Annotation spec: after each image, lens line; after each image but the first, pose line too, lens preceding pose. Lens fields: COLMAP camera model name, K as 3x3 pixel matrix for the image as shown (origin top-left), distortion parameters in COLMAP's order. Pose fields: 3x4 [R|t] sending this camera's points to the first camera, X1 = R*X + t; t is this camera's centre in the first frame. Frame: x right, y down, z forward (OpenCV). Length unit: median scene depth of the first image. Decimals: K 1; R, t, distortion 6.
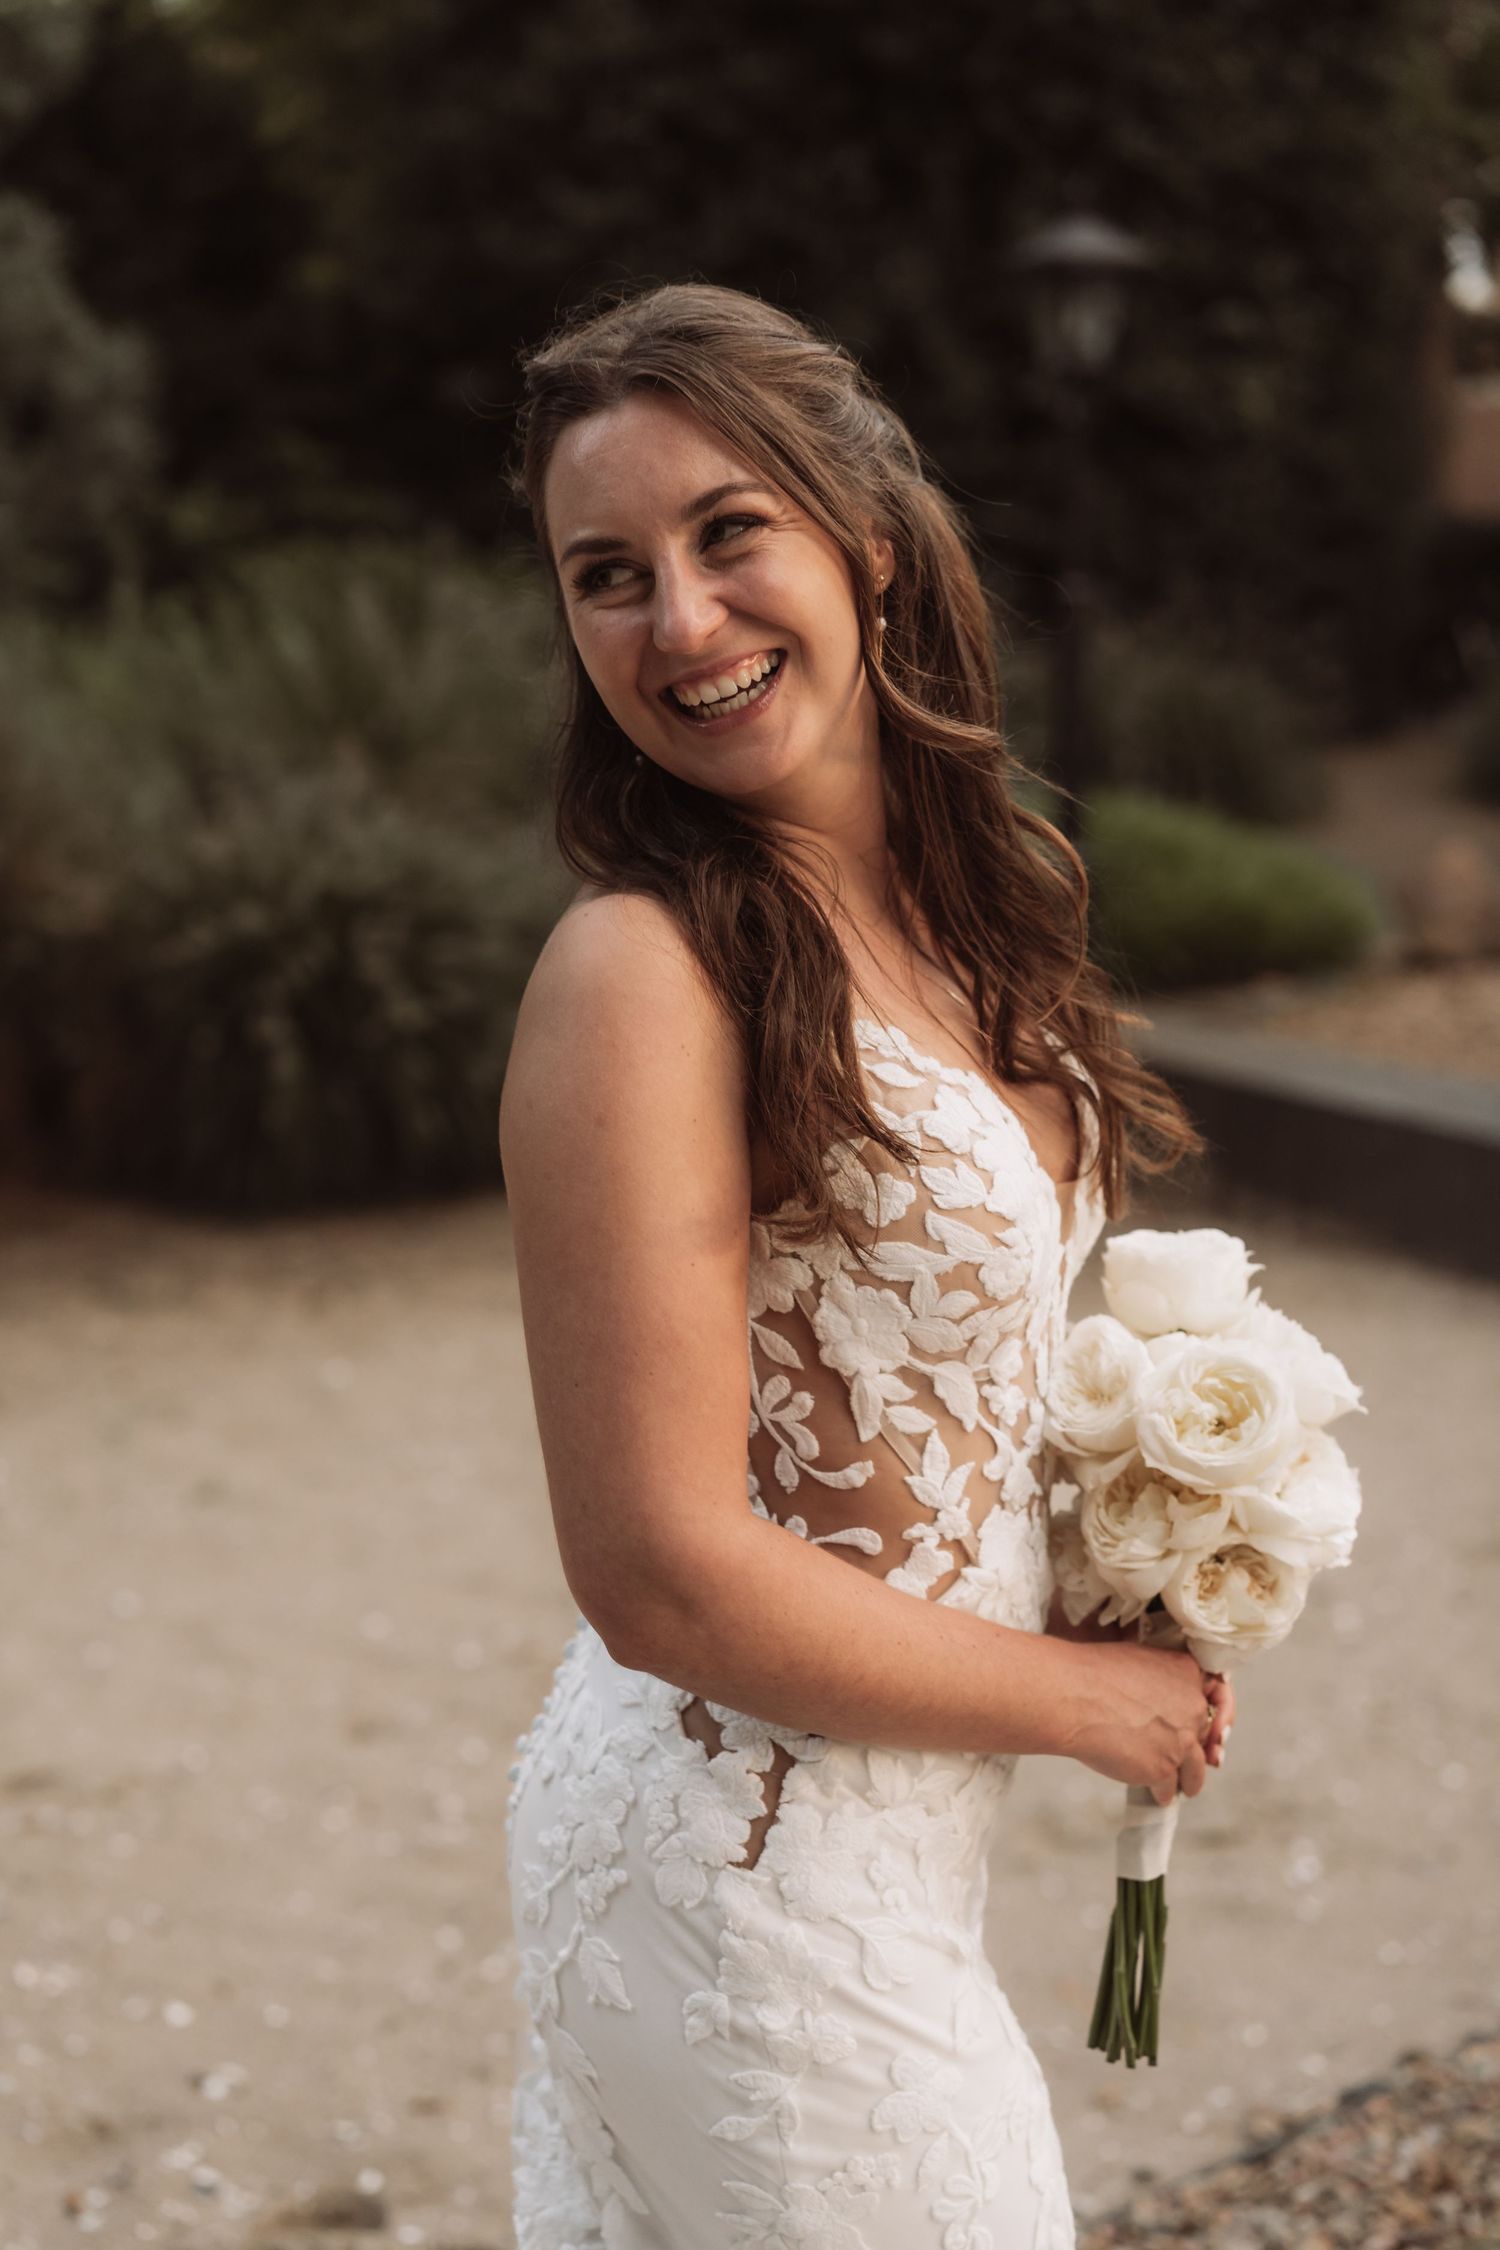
lens RADIAL K [[3287.8, 0, 753.2], [0, 3287.8, 1134.3], [0, 0, 1]] dist [0.089029, 0.000000]
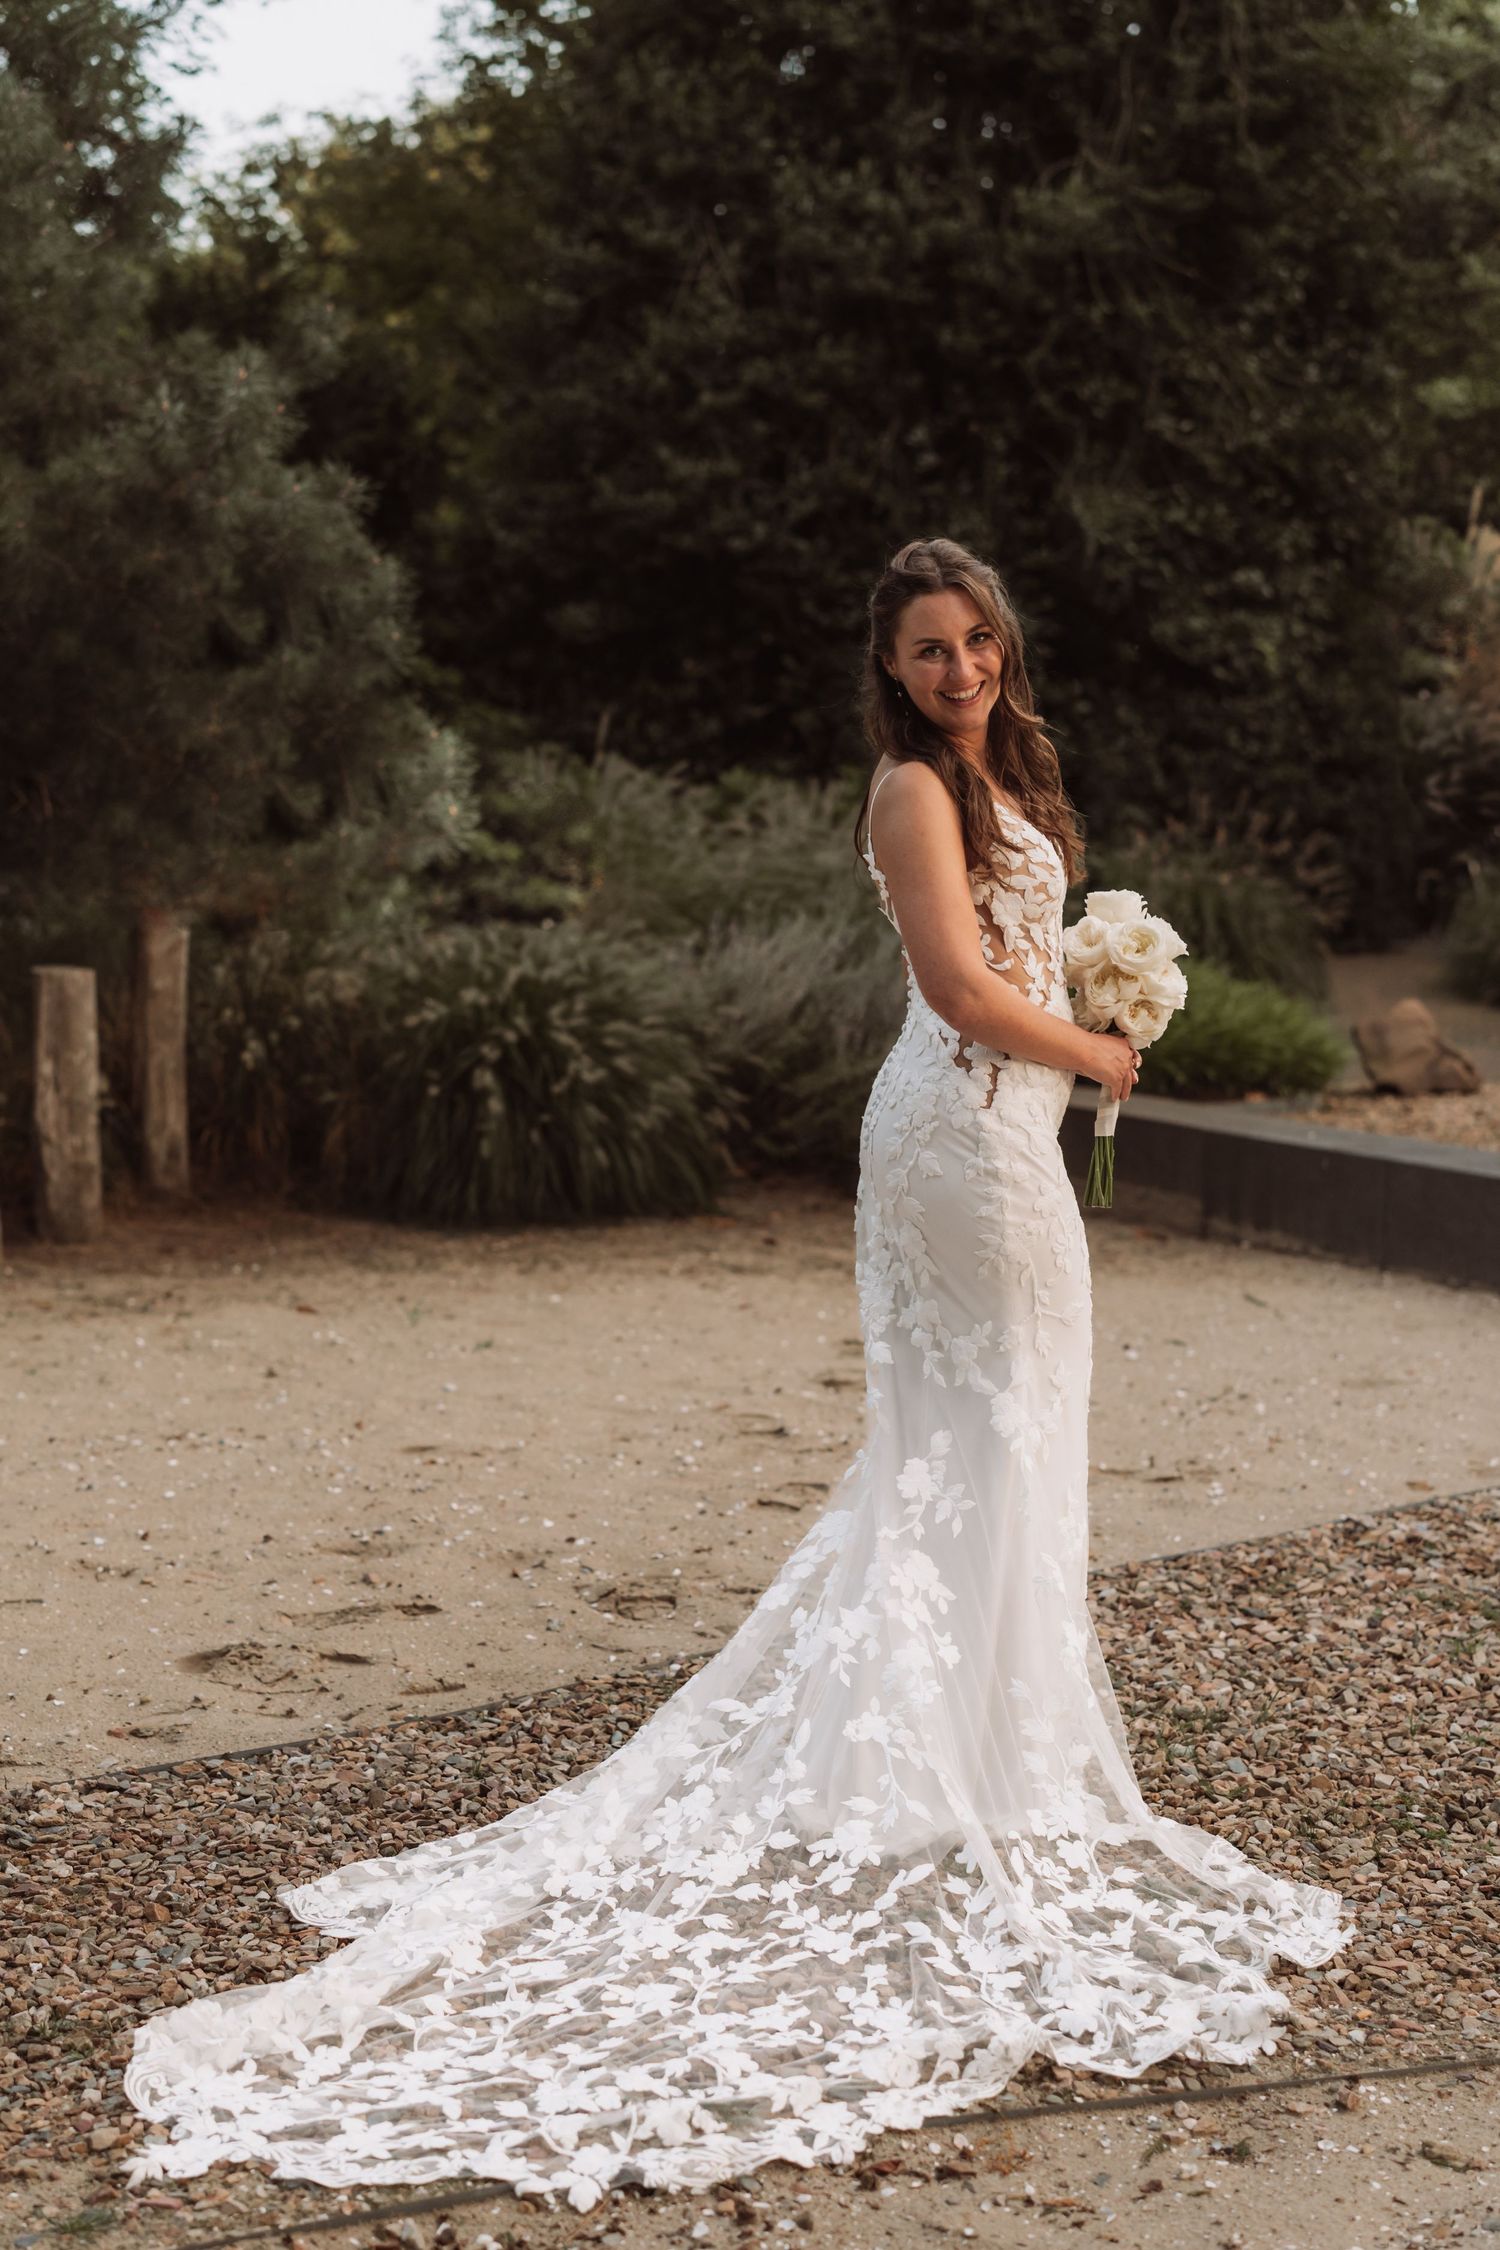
lens RADIAL K [[3287.8, 0, 746.6], [0, 3287.8, 1117.5], [0, 0, 1]] dist [0.089029, 0.000000]
pose [[0.999557, 0.027399, -0.011654, -0.026354], [-0.028222, 0.996583, -0.077621, 0.082742], [0.009487, 0.077915, 0.996915, -0.310125]]
